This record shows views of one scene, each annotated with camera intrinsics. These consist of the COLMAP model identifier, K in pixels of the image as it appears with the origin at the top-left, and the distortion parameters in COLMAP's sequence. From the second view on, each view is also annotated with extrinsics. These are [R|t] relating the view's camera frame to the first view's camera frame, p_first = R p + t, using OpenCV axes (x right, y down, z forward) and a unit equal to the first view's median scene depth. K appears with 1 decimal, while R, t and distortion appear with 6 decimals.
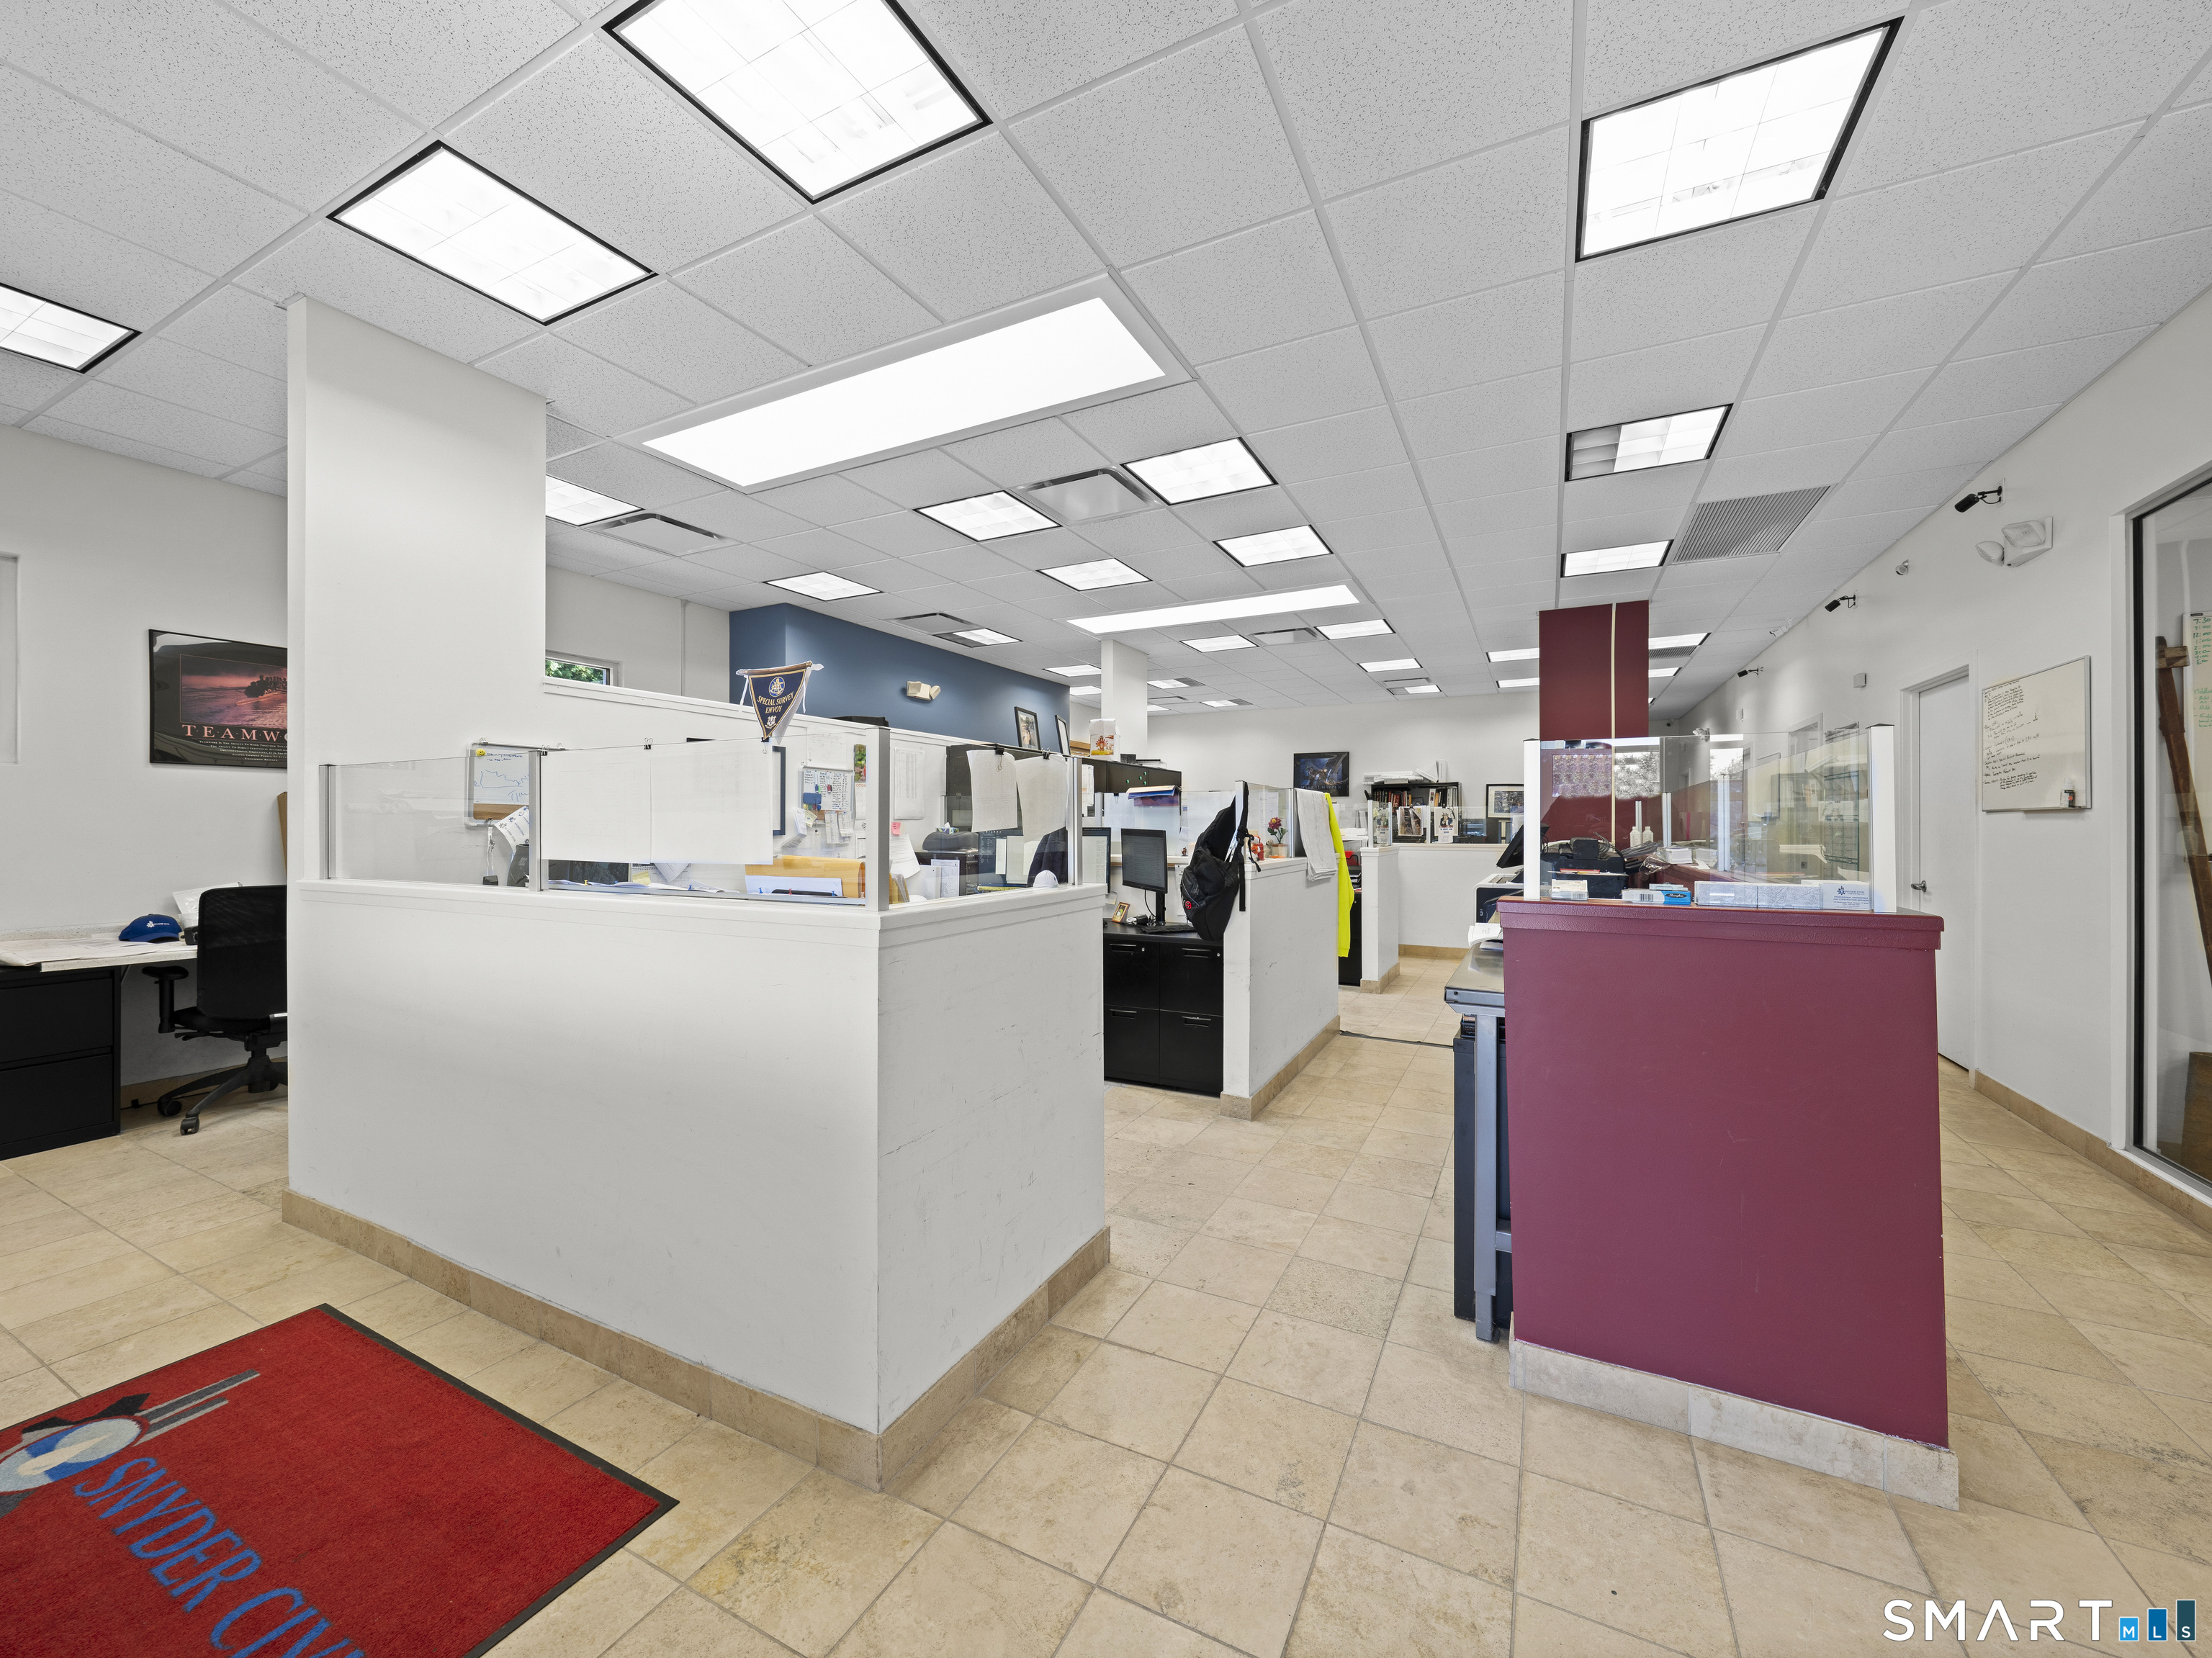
lens RADIAL K [[871.6, 0, 1100.3], [0, 871.6, 823.8], [0, 0, 1]] dist [-0.003382, -0.000105]
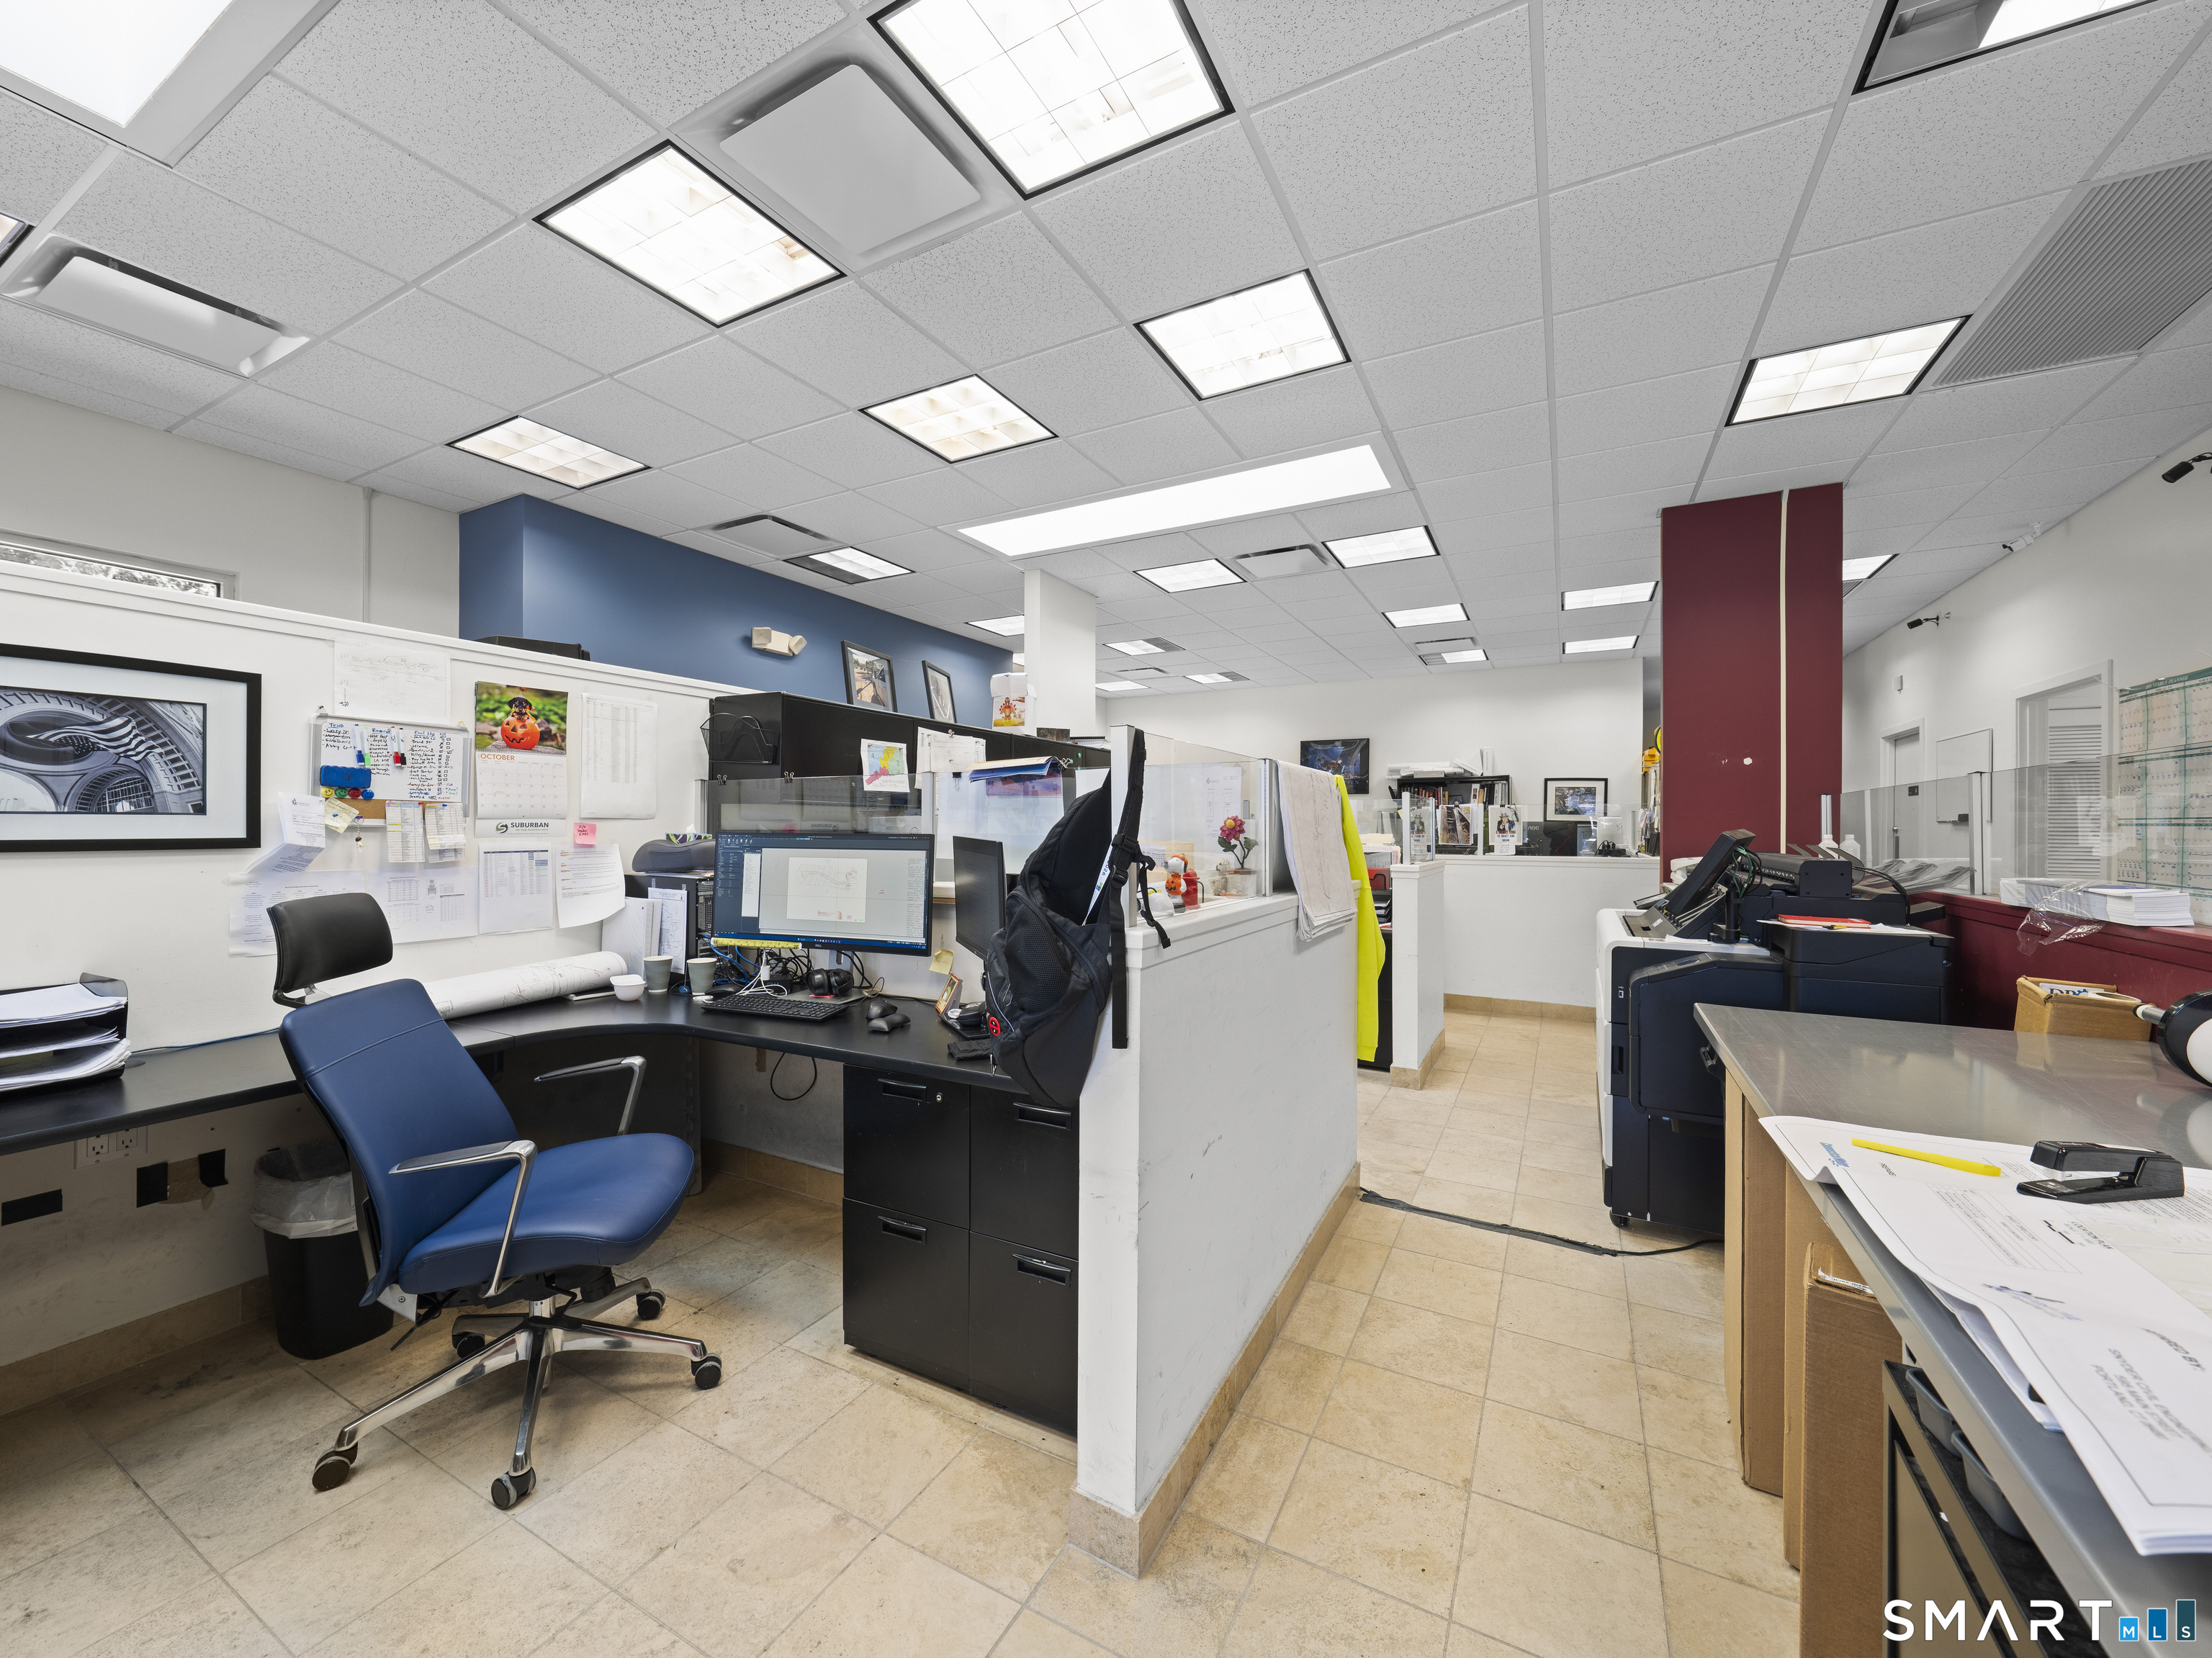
lens RADIAL K [[871.6, 0, 1096.9], [0, 871.6, 825.1], [0, 0, 1]] dist [-0.003382, -0.000105]
pose [[0.999773, 0.003679, -0.020963, 0.095994], [-0.003705, 0.999992, -0.001197, -0.000927], [0.020958, 0.001275, 0.999780, 0.358936]]
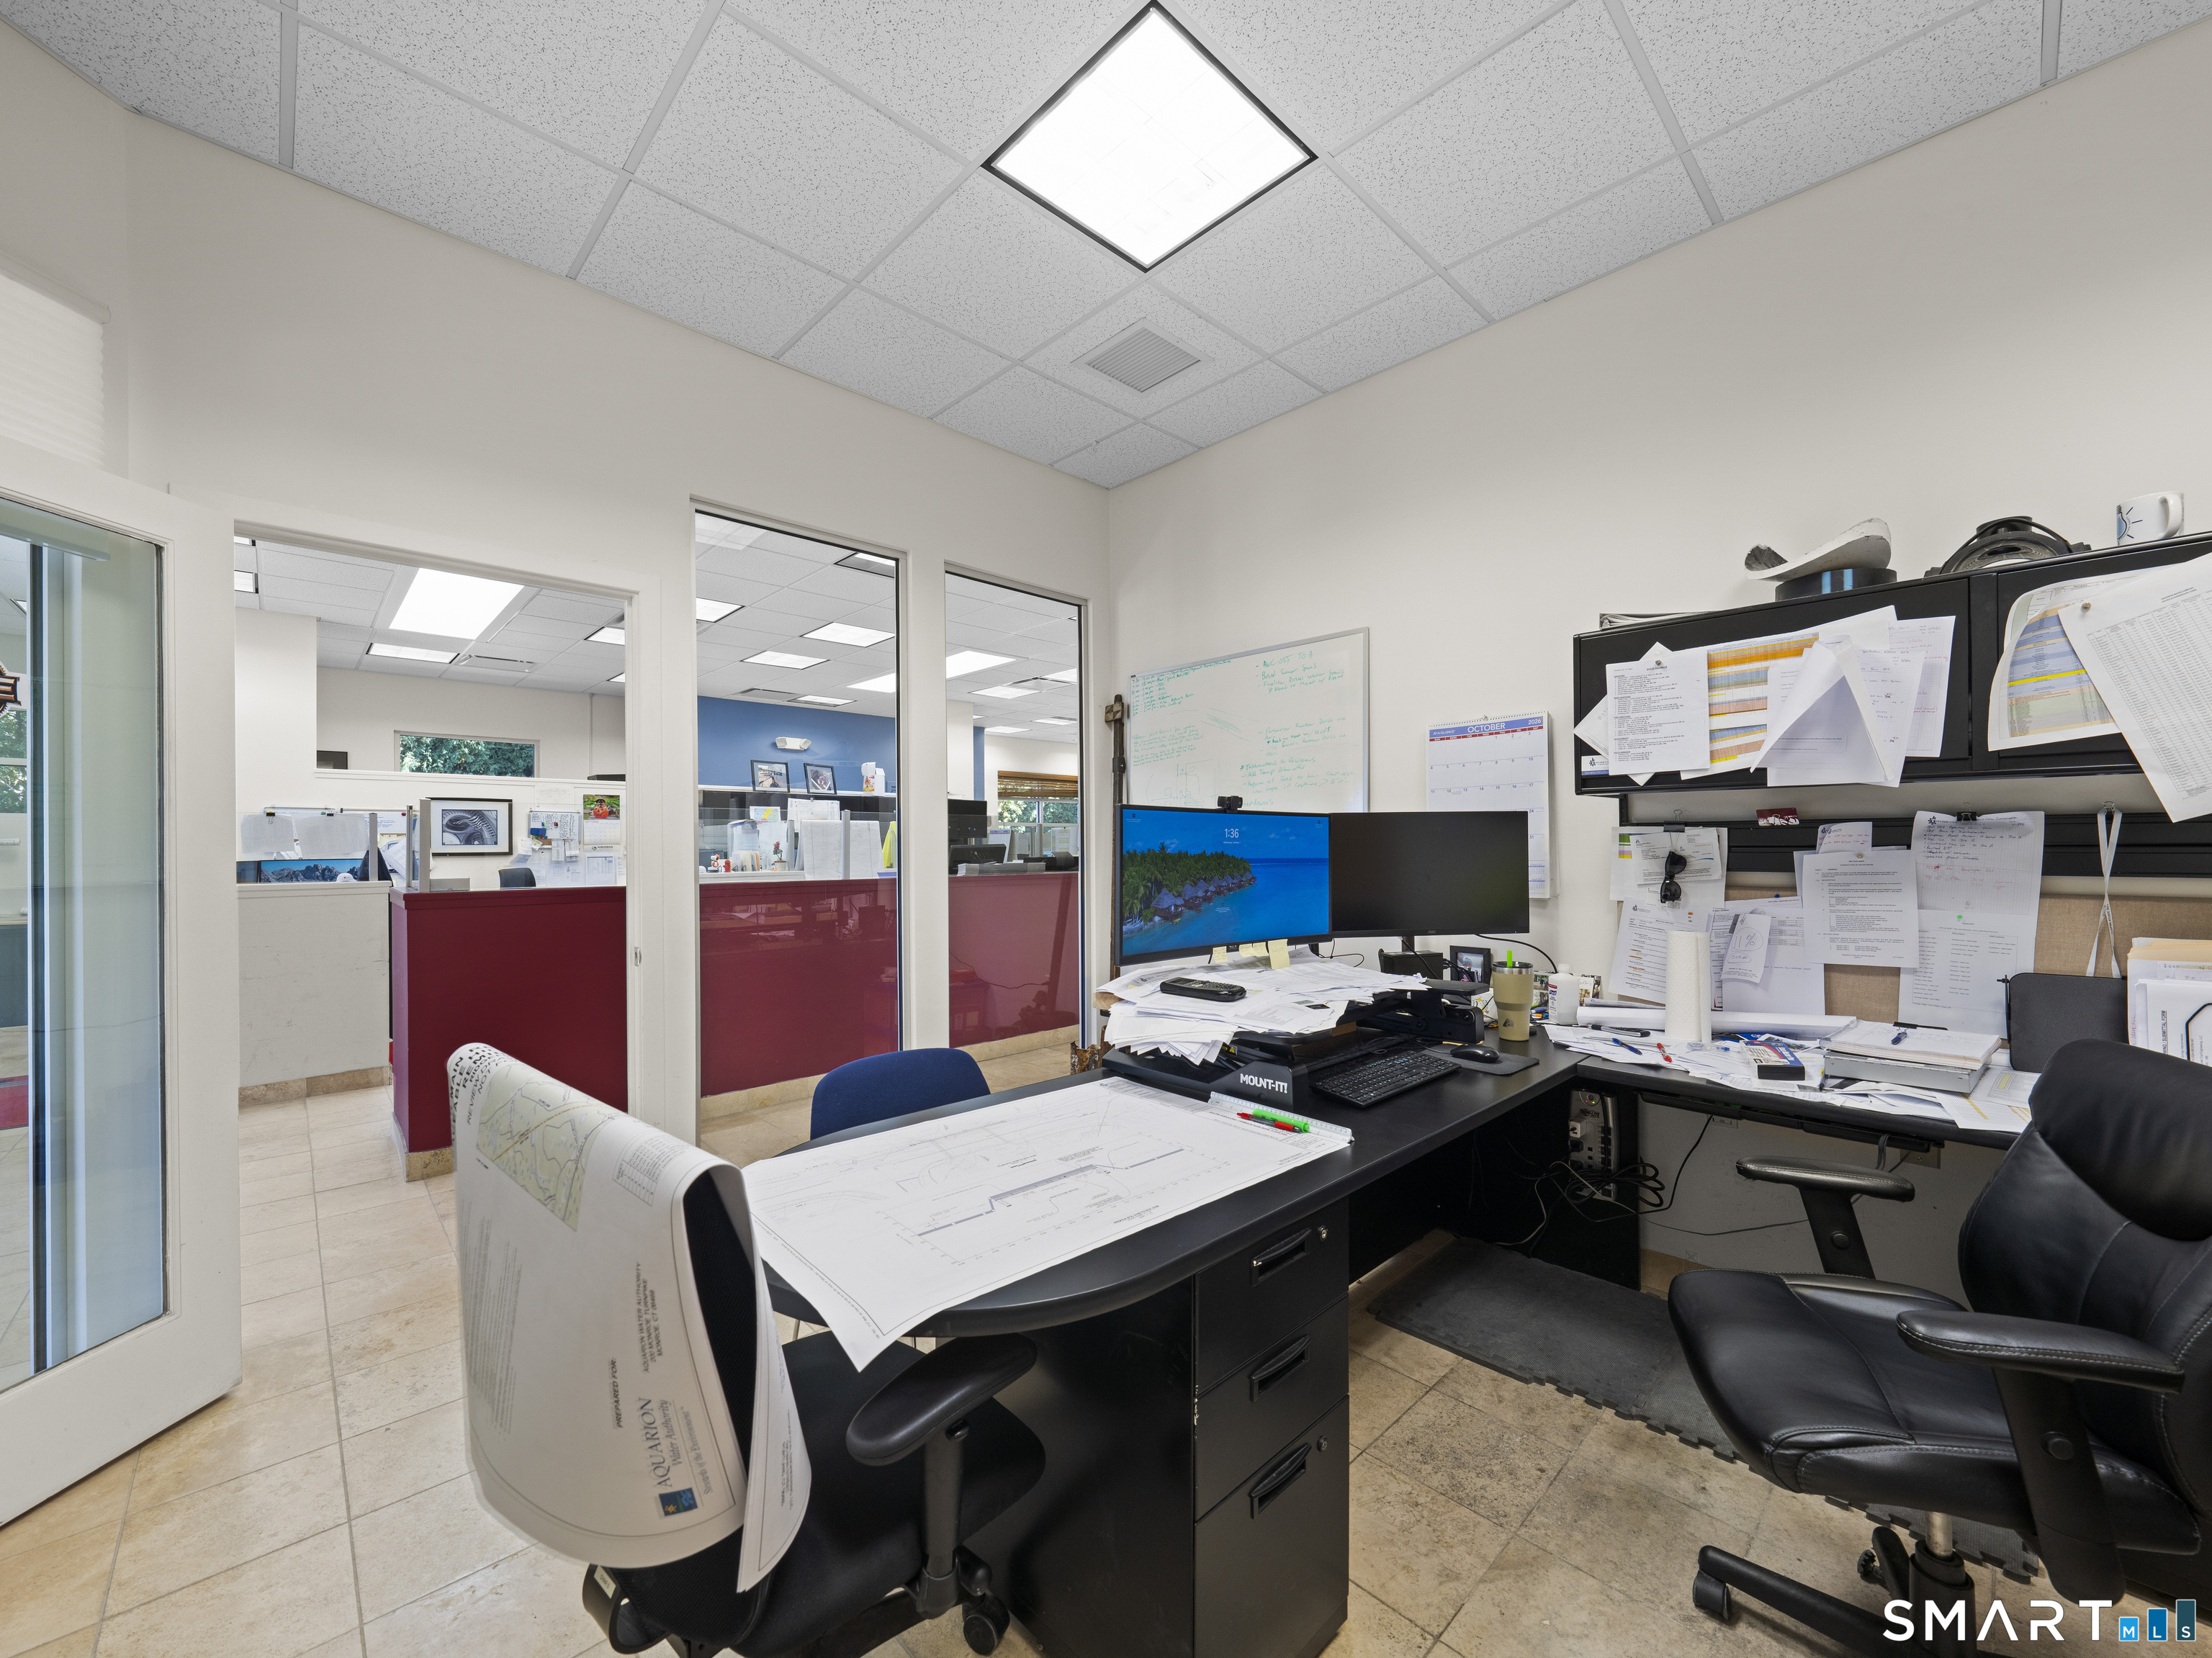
lens RADIAL K [[871.6, 0, 1107.5], [0, 871.6, 842.6], [0, 0, 1]] dist [-0.003382, -0.000105]
pose [[0.947785, -0.006593, -0.318843, 0.829560], [0.007182, 0.999974, 0.000671, -0.002100], [0.318830, -0.002925, 0.947807, -0.109676]]
